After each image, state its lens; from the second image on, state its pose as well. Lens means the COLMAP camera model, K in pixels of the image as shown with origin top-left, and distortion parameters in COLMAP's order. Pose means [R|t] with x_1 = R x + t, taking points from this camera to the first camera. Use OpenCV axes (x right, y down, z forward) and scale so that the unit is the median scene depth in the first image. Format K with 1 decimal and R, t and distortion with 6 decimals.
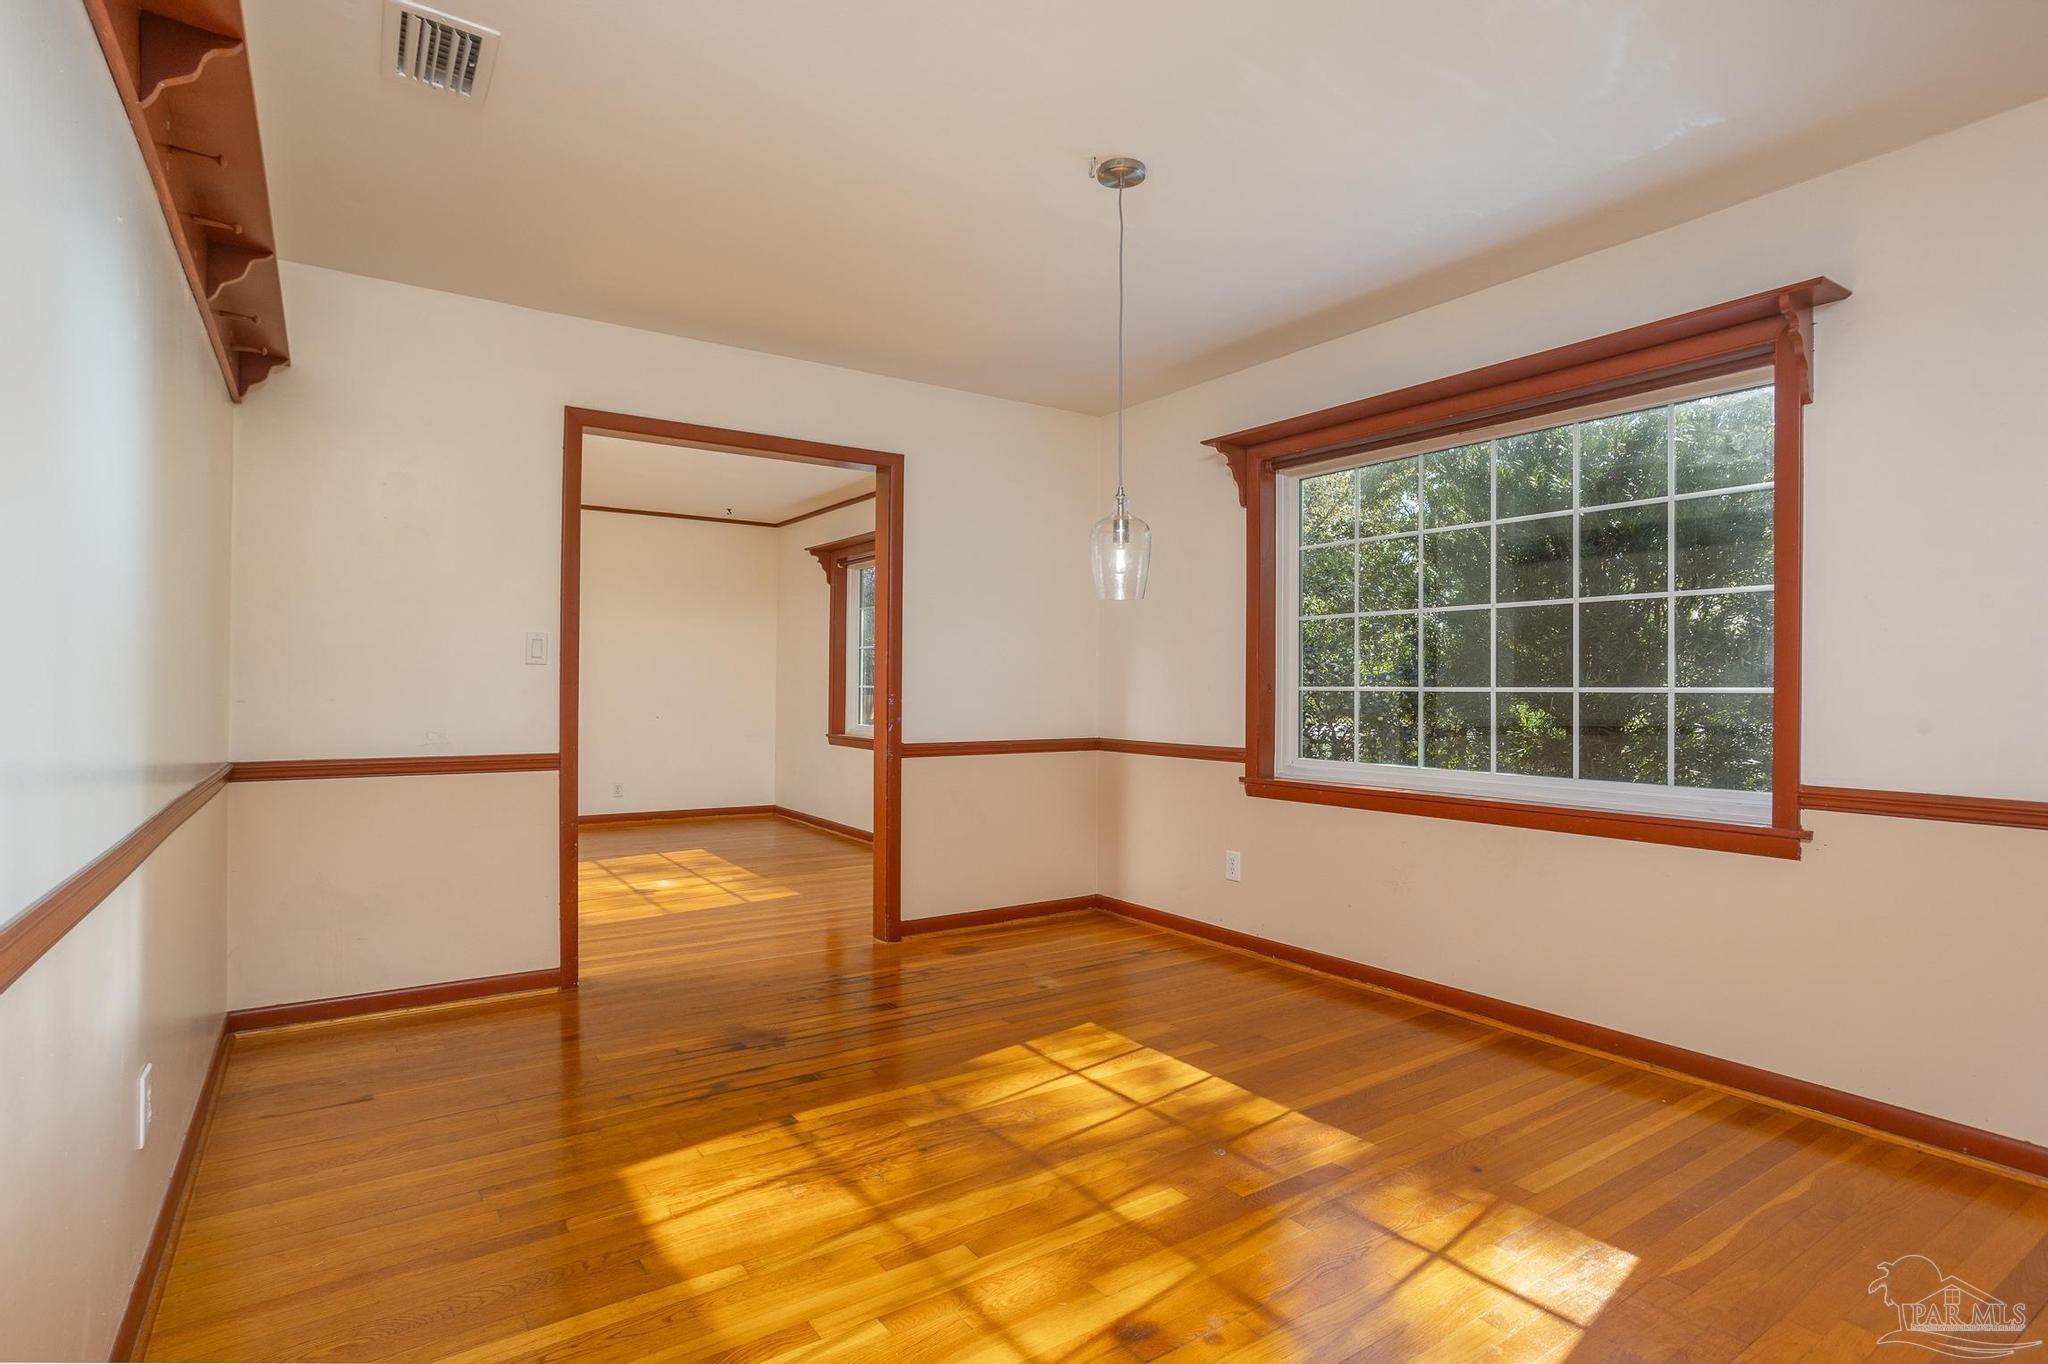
lens RADIAL K [[1001.4, 0, 1010.1], [0, 1001.4, 679.5], [0, 0, 1]] dist [-0.052909, 0.038397]
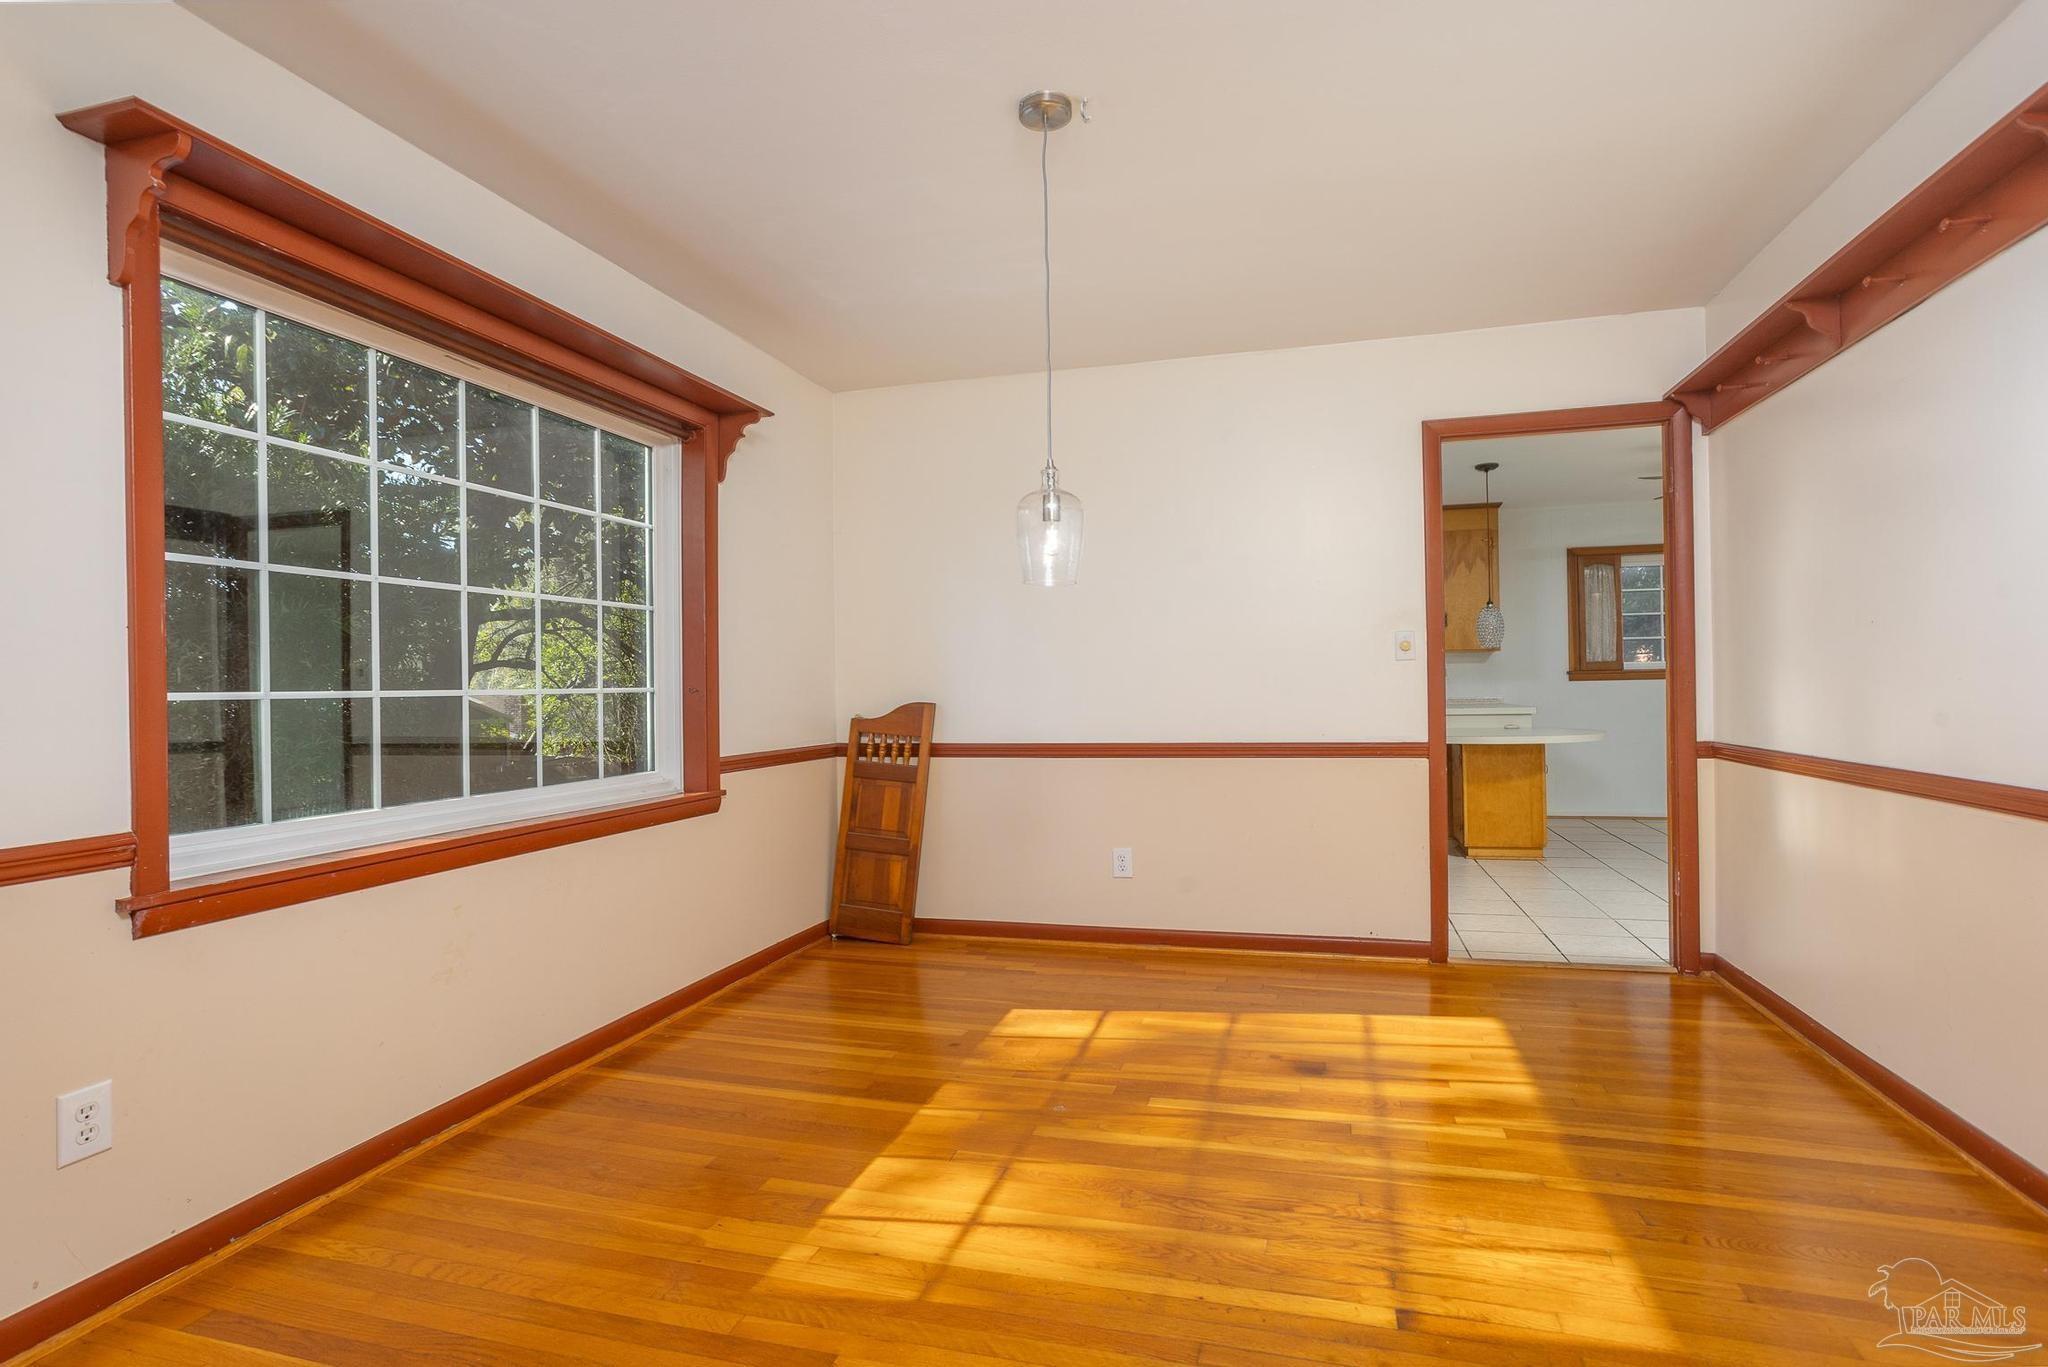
lens RADIAL K [[995.7, 0, 1030.1], [0, 995.7, 679.1], [0, 0, 1]] dist [0.015900, 0.000054]
pose [[-0.609891, 0.011329, 0.792404, -0.591757], [0.009514, 0.999930, -0.006974, 0.012146], [-0.792428, 0.003285, -0.609957, 1.556170]]
